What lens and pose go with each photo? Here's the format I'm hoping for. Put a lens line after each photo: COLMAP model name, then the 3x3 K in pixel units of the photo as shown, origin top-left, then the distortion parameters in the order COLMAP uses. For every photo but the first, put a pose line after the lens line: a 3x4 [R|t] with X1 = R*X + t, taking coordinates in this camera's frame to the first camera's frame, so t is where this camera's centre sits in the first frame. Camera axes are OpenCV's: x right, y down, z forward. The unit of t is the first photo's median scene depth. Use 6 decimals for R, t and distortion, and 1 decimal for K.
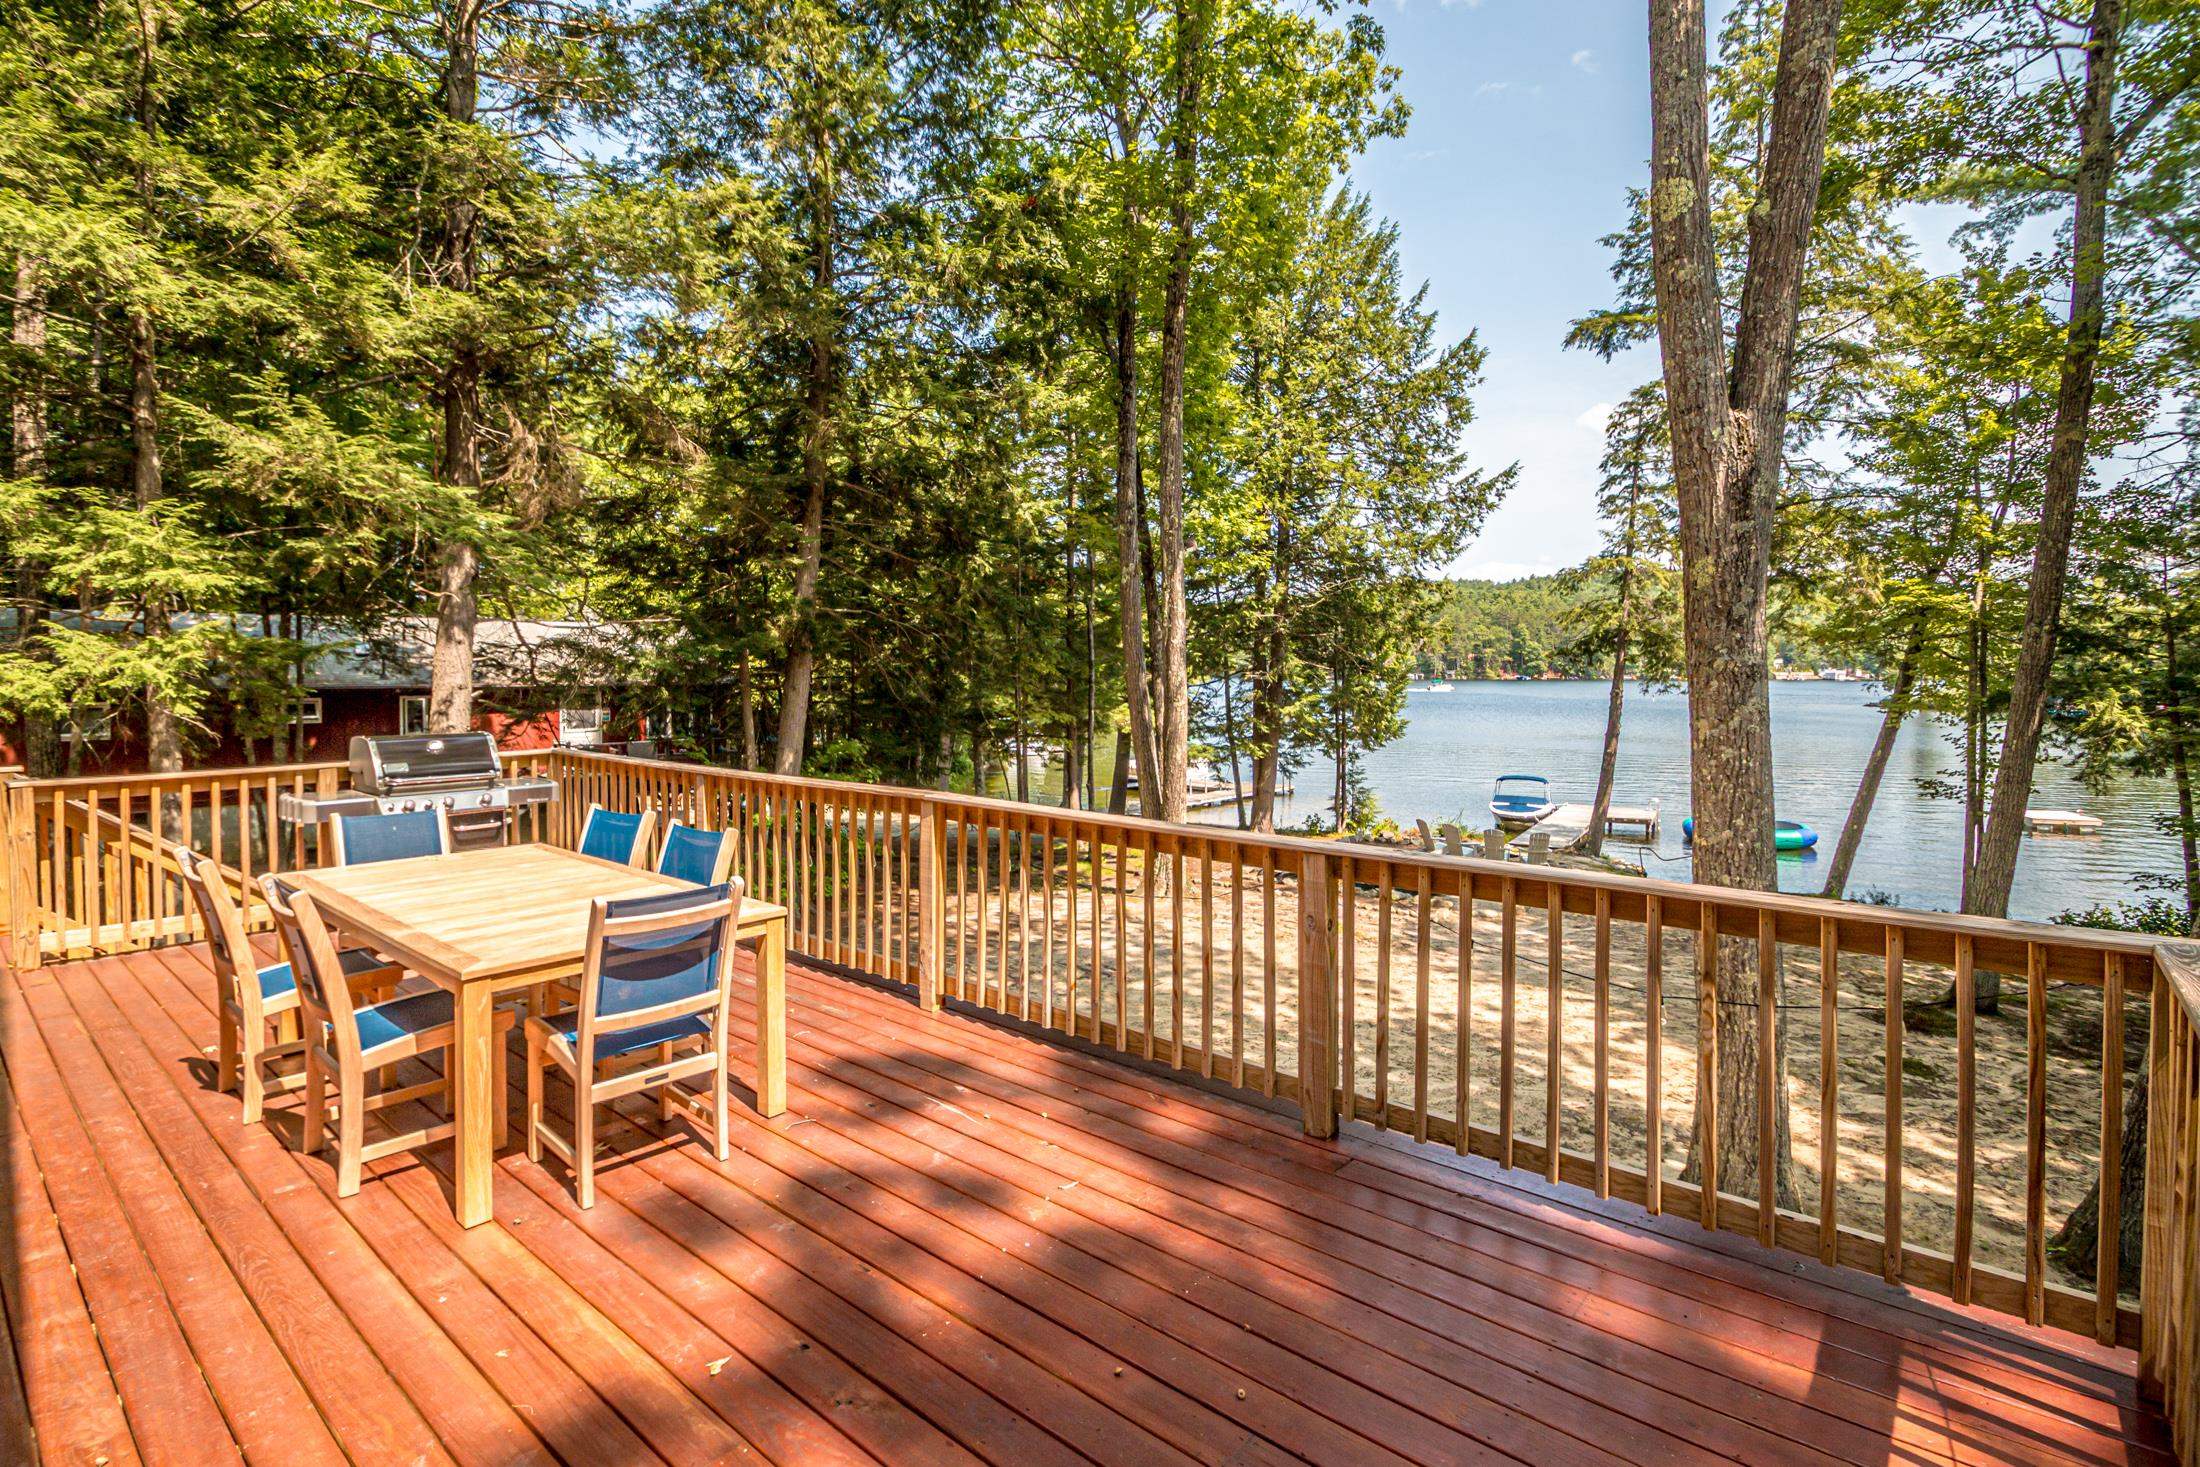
lens RADIAL K [[1085.0, 0, 1114.1], [0, 1085.0, 751.5], [0, 0, 1]] dist [0.016962, -0.026306]
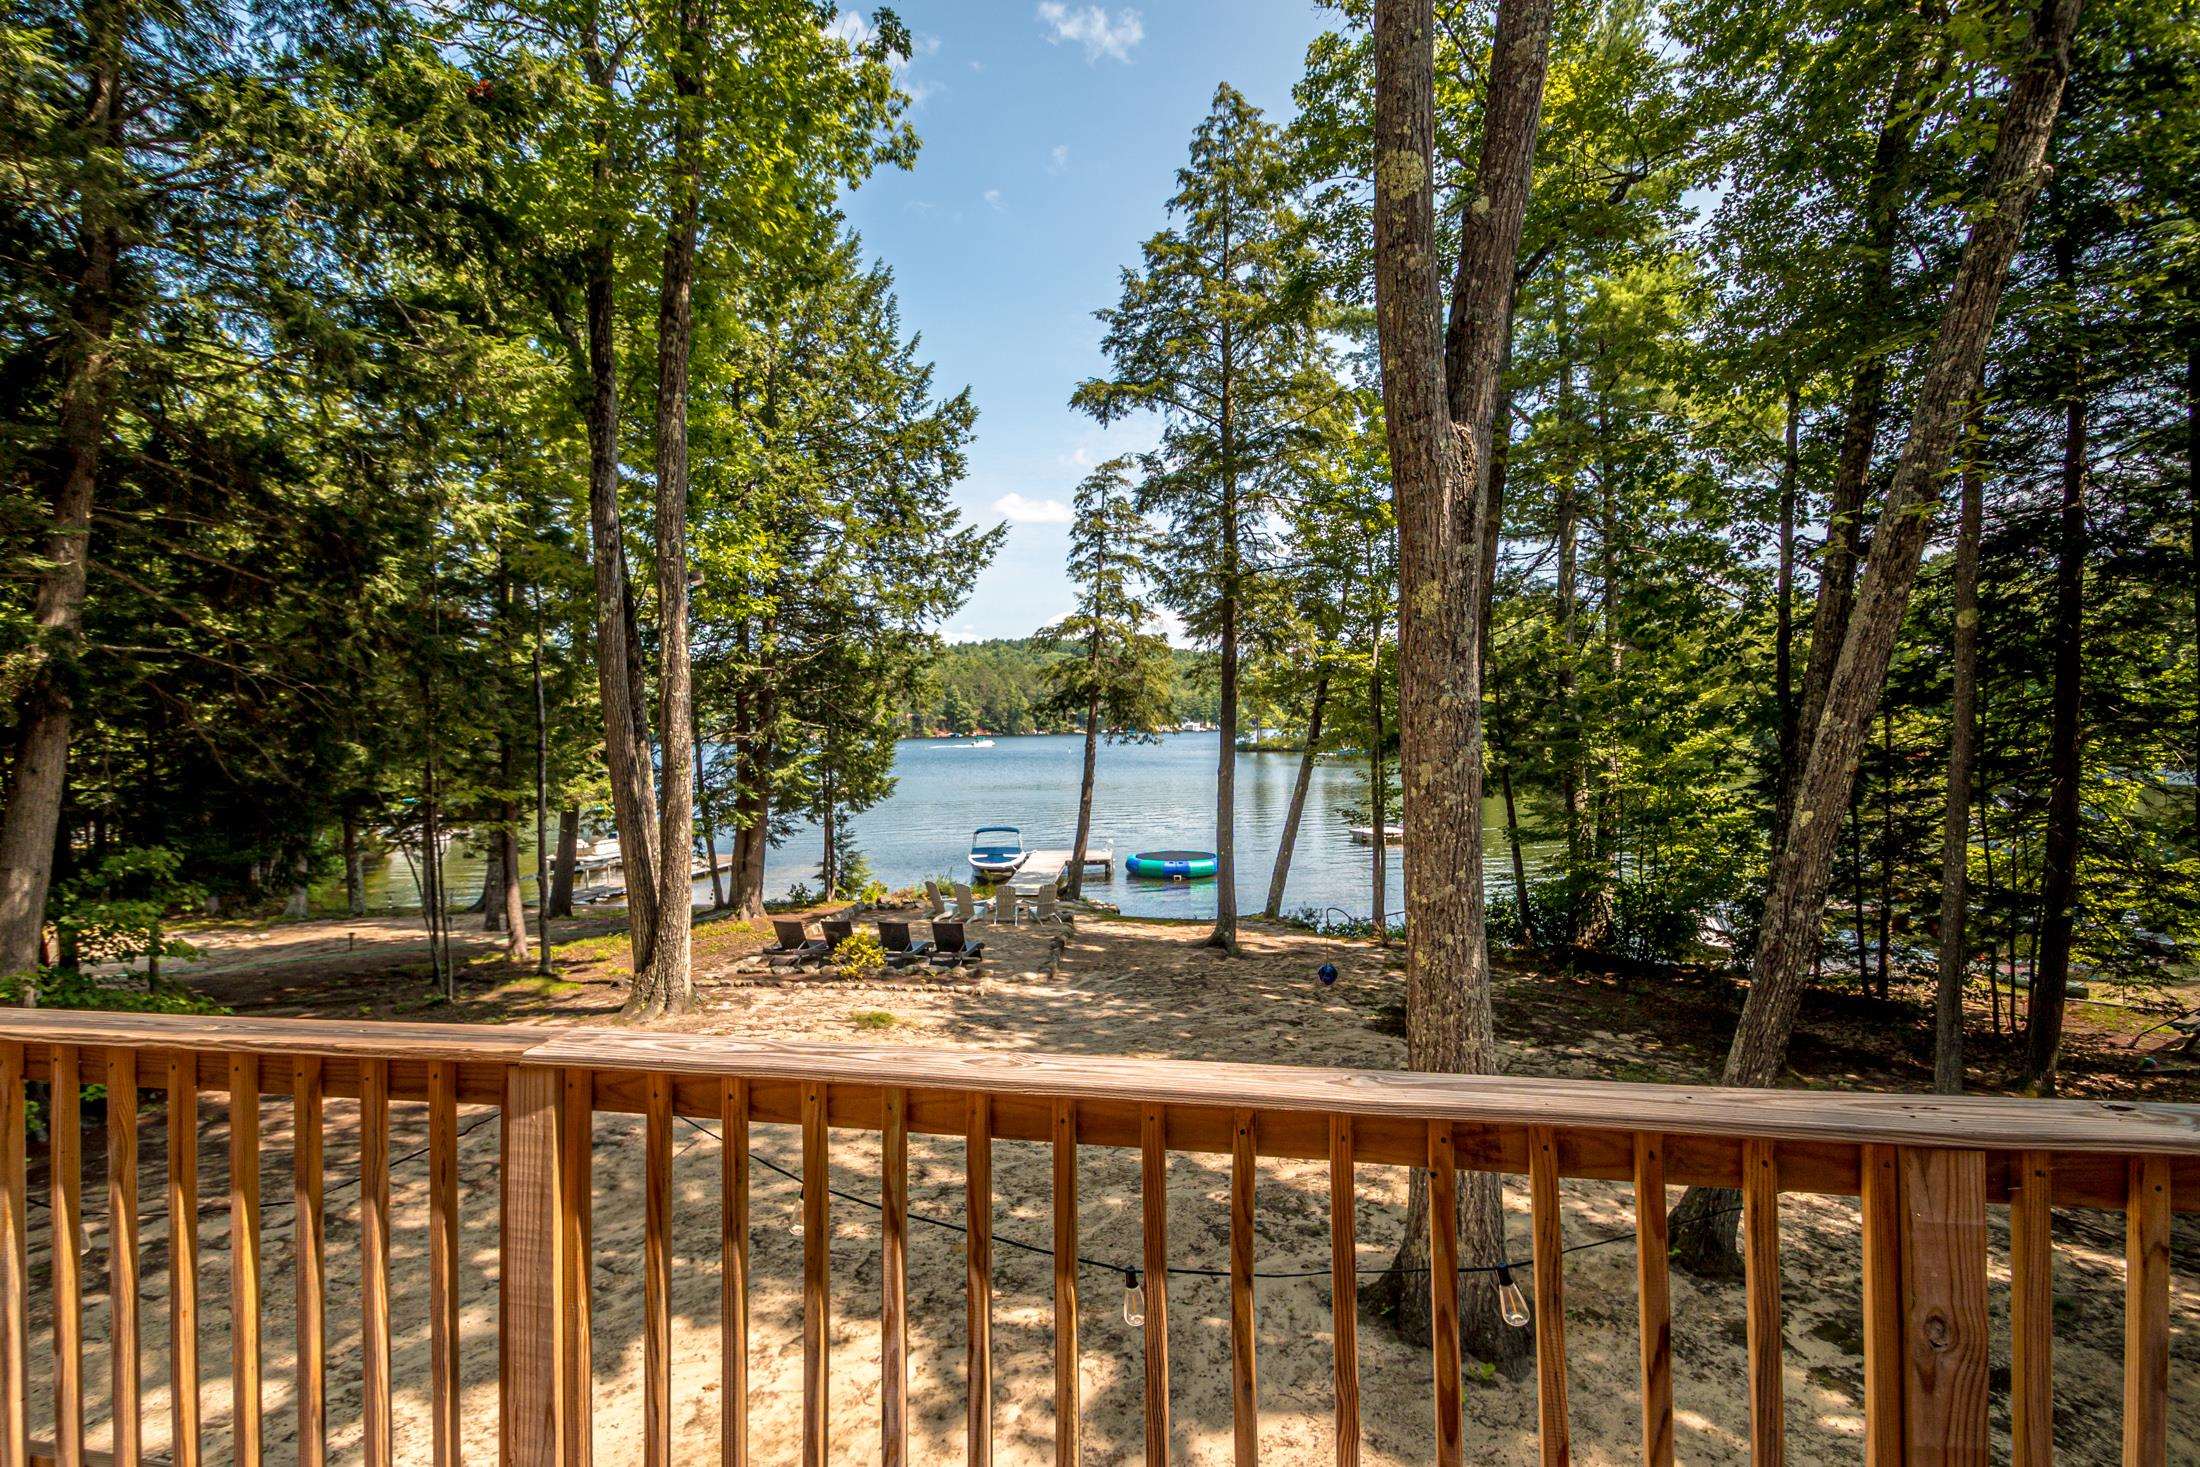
lens RADIAL K [[1029.6, 0, 1096.0], [0, 1029.6, 729.4], [0, 0, 1]] dist [-0.004628, -0.000426]
pose [[0.869063, -0.020894, 0.494259, -0.037908], [0.058790, 0.996390, -0.061249, -0.007235], [-0.491195, 0.082287, 0.867154, 0.133311]]
